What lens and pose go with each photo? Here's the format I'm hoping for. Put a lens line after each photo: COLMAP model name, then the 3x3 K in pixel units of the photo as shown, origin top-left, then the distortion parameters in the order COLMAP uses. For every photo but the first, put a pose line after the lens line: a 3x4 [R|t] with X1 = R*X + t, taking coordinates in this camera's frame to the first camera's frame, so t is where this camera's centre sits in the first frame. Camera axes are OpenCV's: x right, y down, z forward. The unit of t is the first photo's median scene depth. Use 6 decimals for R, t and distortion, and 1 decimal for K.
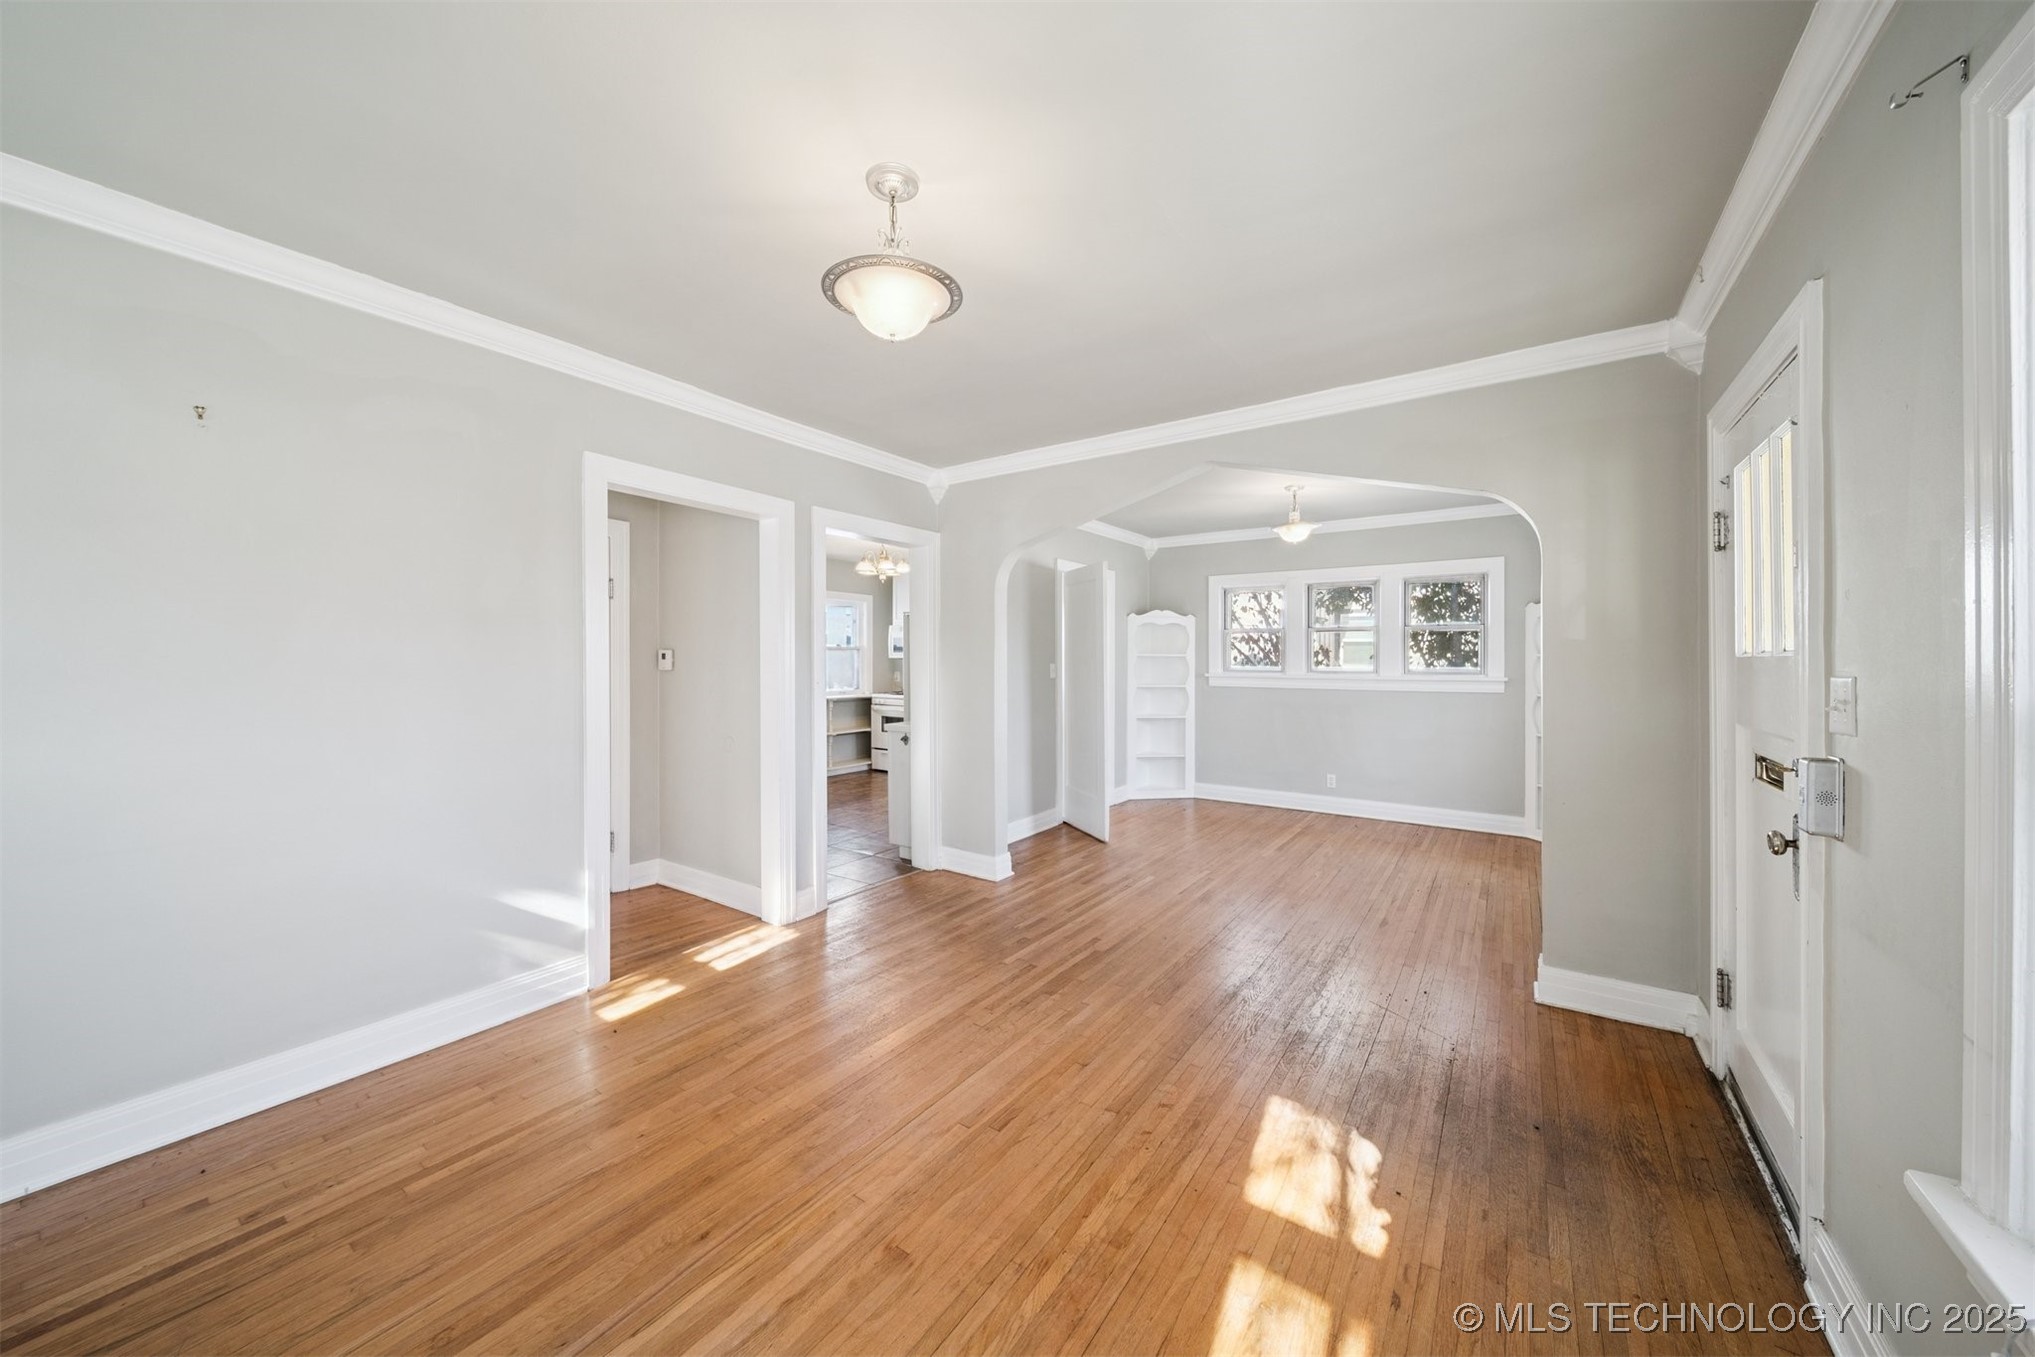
lens RADIAL K [[718.1, 0, 1013.2], [0, 718.1, 665.7], [0, 0, 1]] dist [-0.000992, -0.000212]
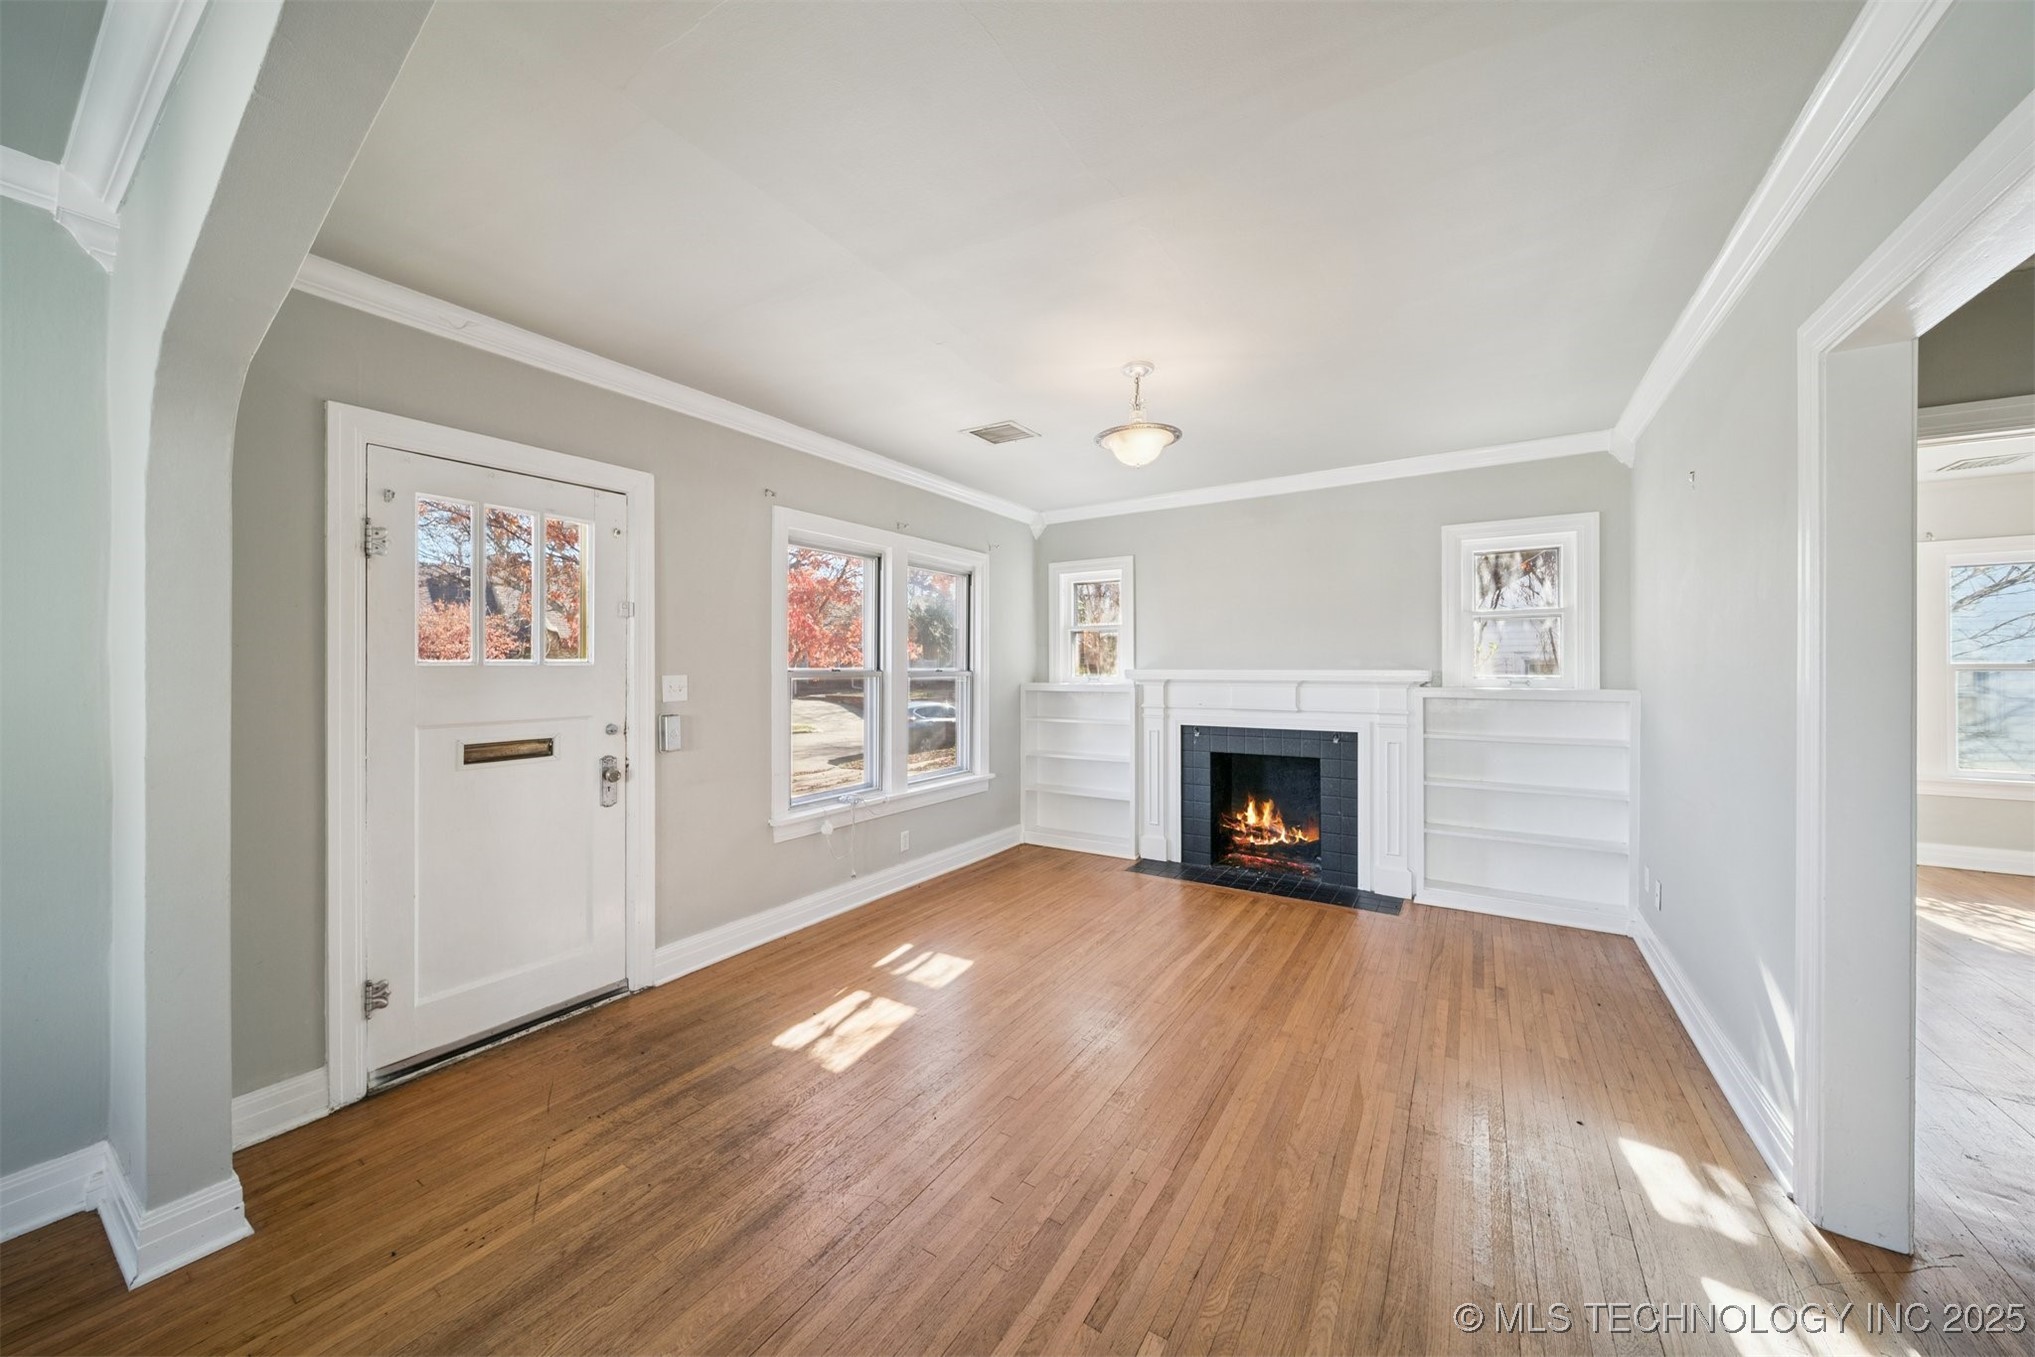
lens RADIAL K [[718.1, 0, 1013.2], [0, 718.1, 665.7], [0, 0, 1]] dist [-0.000992, -0.000212]
pose [[-0.999277, -0.000010, -0.038011, 0.048994], [-0.000310, 0.999969, 0.007880, -0.006845], [0.038010, 0.007886, -0.999246, 0.731765]]
